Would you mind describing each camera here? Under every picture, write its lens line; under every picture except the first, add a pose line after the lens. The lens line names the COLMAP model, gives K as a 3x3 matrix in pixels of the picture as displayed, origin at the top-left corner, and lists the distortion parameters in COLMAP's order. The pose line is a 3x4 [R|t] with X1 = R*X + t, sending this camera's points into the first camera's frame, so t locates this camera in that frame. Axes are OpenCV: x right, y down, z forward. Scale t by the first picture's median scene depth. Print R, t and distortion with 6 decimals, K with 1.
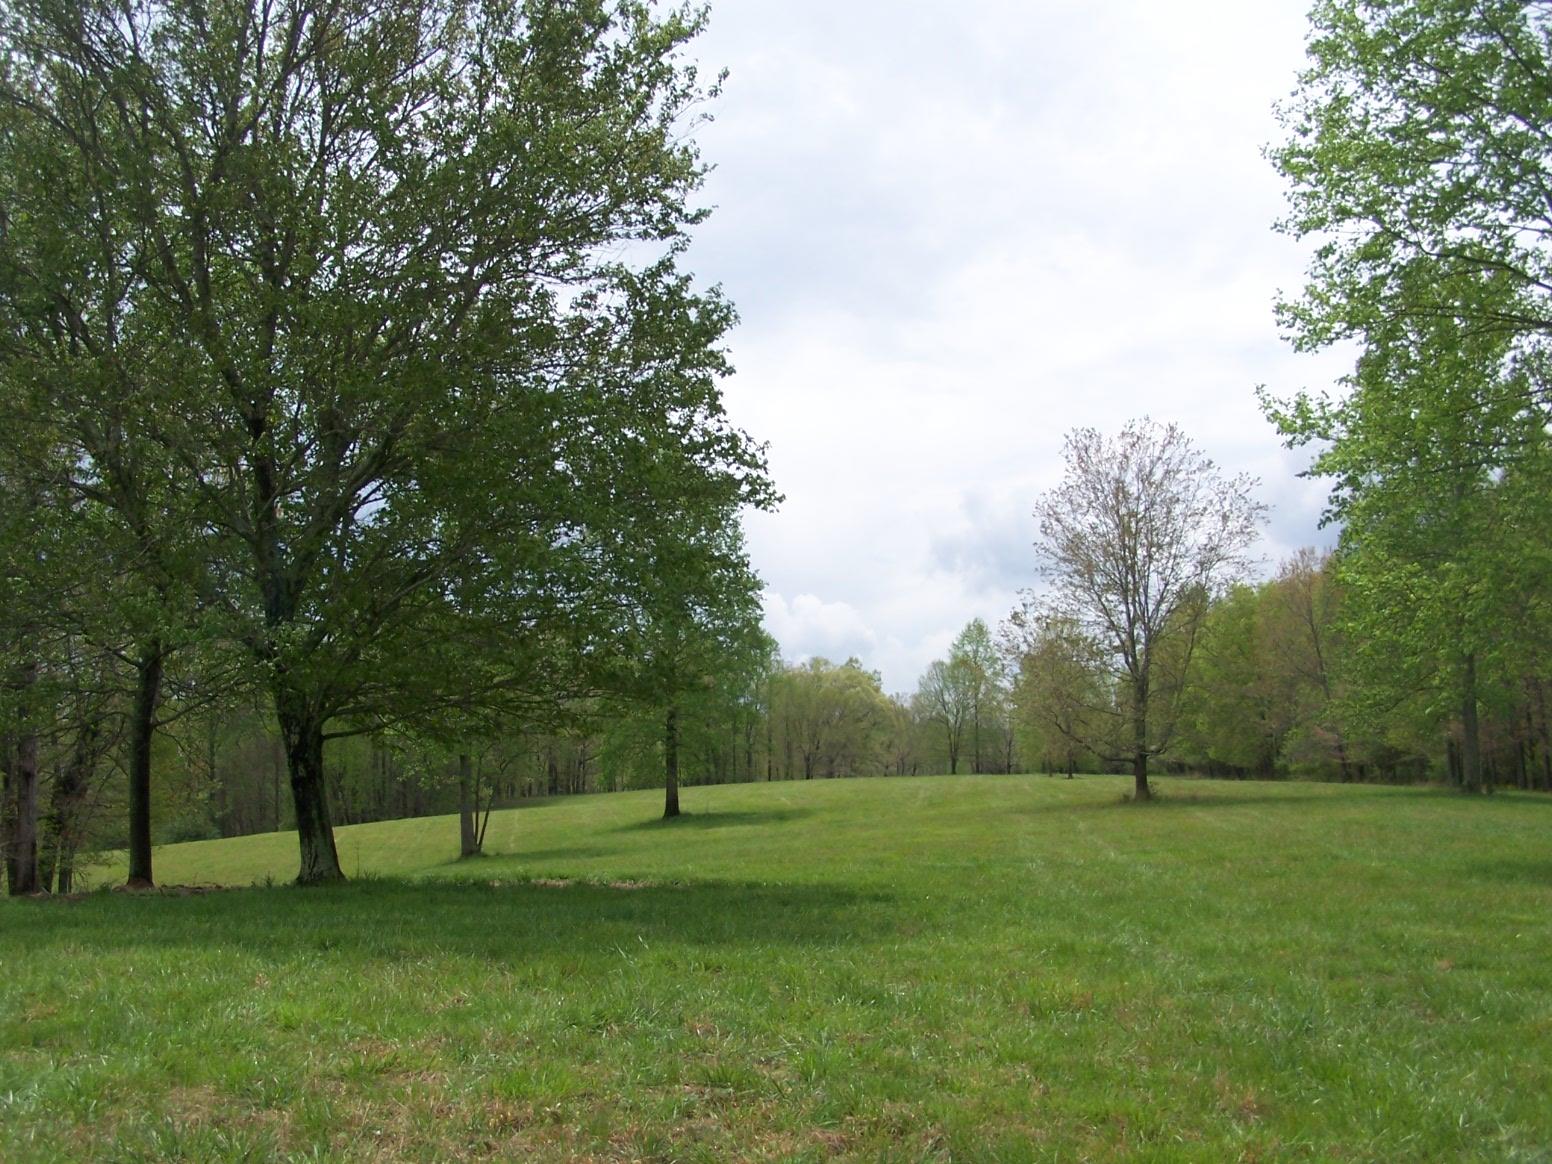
lens RADIAL K [[2728.1, 0, 776.0], [0, 2728.1, 582.0], [0, 0, 1]] dist [-0.201535, 1.008866]
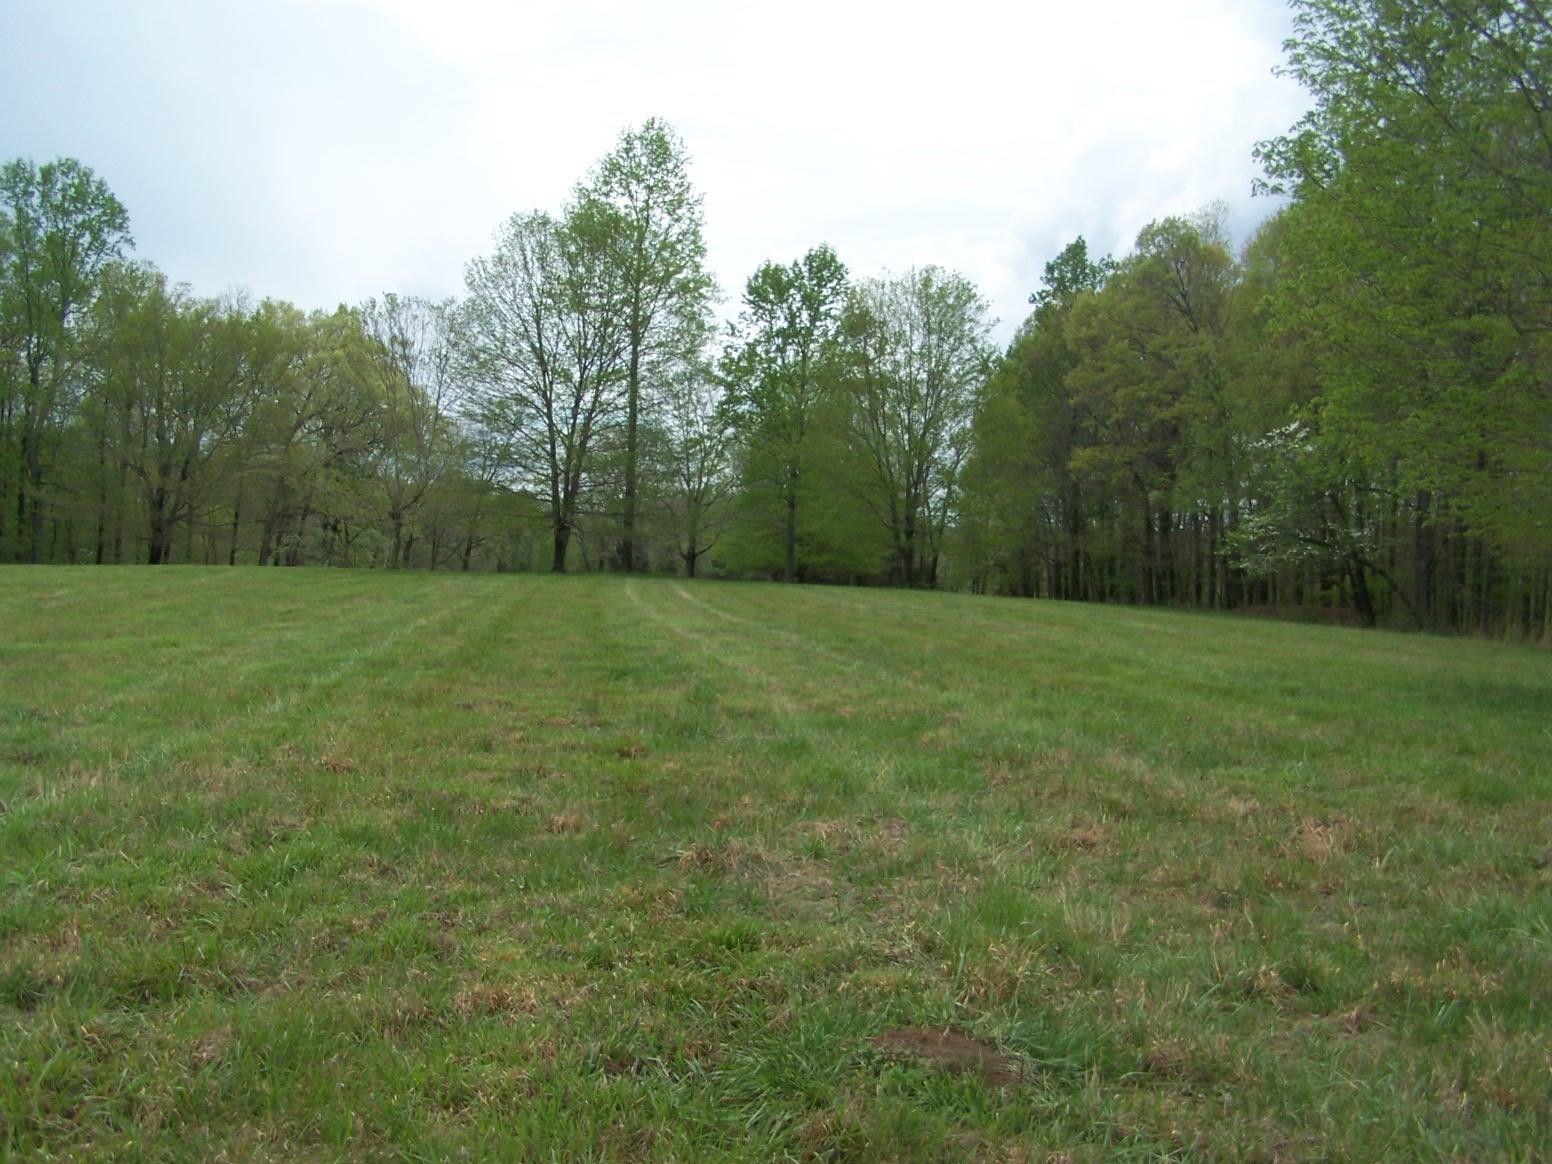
lens RADIAL K [[2728.1, 0, 776.0], [0, 2728.1, 582.0], [0, 0, 1]] dist [-0.201535, 1.008866]
pose [[0.988337, 0.047500, 0.144687, 0.043792], [-0.058489, 0.995640, 0.072667, 0.046865], [-0.140605, -0.080282, 0.986805, 0.676792]]
